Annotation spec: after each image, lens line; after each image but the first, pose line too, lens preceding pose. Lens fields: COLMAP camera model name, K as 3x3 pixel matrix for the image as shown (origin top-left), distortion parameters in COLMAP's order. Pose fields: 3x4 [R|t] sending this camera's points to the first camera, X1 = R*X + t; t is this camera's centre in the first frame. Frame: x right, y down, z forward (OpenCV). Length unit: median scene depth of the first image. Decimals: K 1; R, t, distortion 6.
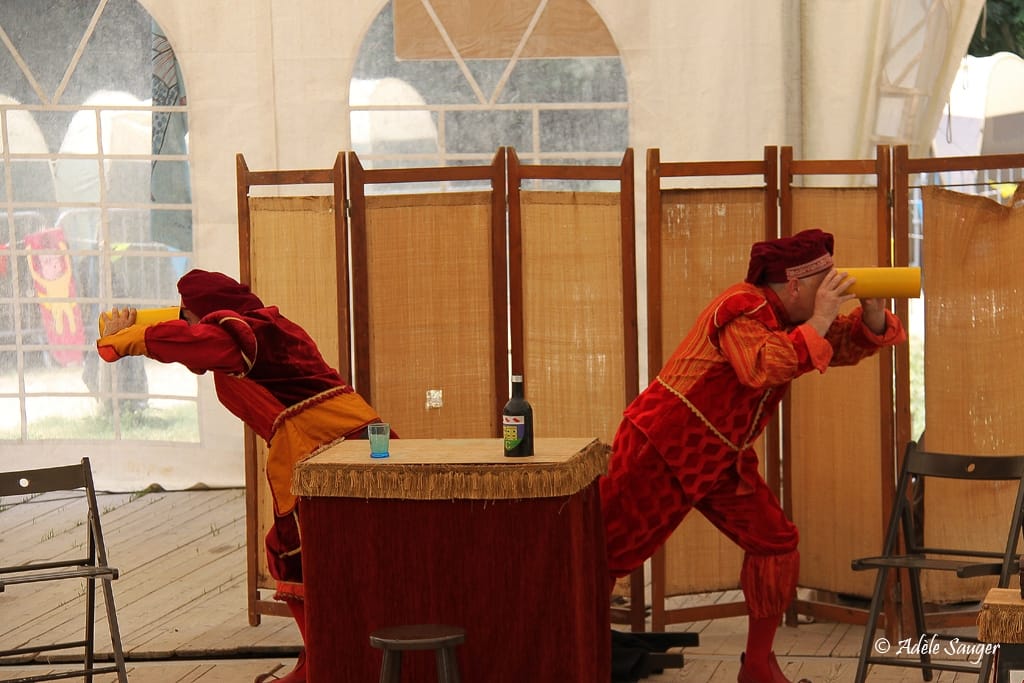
lens RADIAL K [[3564.2, 0, 535.0], [0, 3564.2, 346.0], [0, 0, 1]] dist [0.985313, 1.020098]
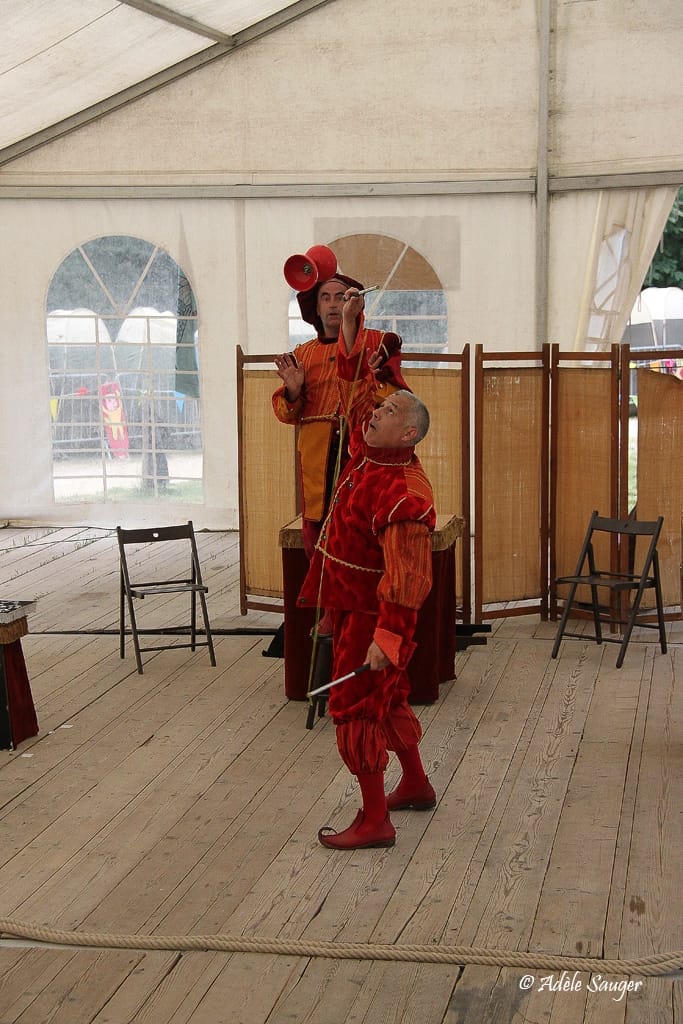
lens RADIAL K [[1870.7, 0, 324.9], [0, 1870.7, 501.8], [0, 0, 1]] dist [0.338334, 0.364682]
pose [[0.999887, 0.012558, -0.008267, -0.032048], [-0.012283, 0.999396, 0.032516, -0.007707], [0.008670, -0.032411, 0.999437, 0.092432]]
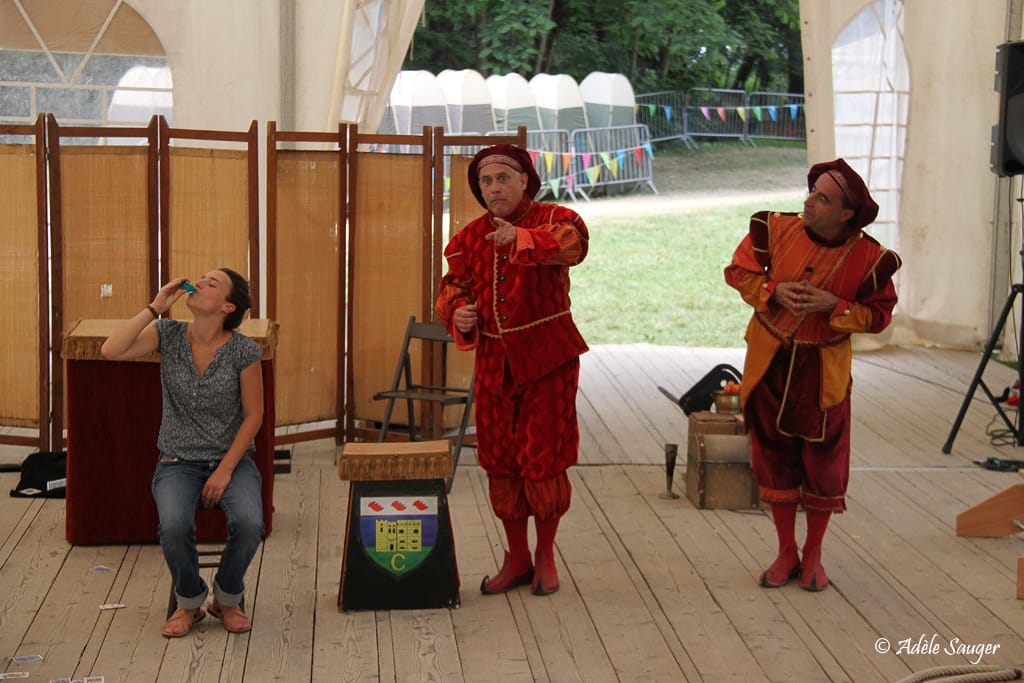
lens RADIAL K [[2256.3, 0, 526.9], [0, 2256.3, 314.8], [0, 0, 1]] dist [0.490667, 0.547190]
pose [[0.959682, 0.009670, 0.280920, -0.123468], [-0.016590, 0.999614, 0.022268, 0.001312], [-0.280596, -0.026031, 0.959473, 0.074251]]
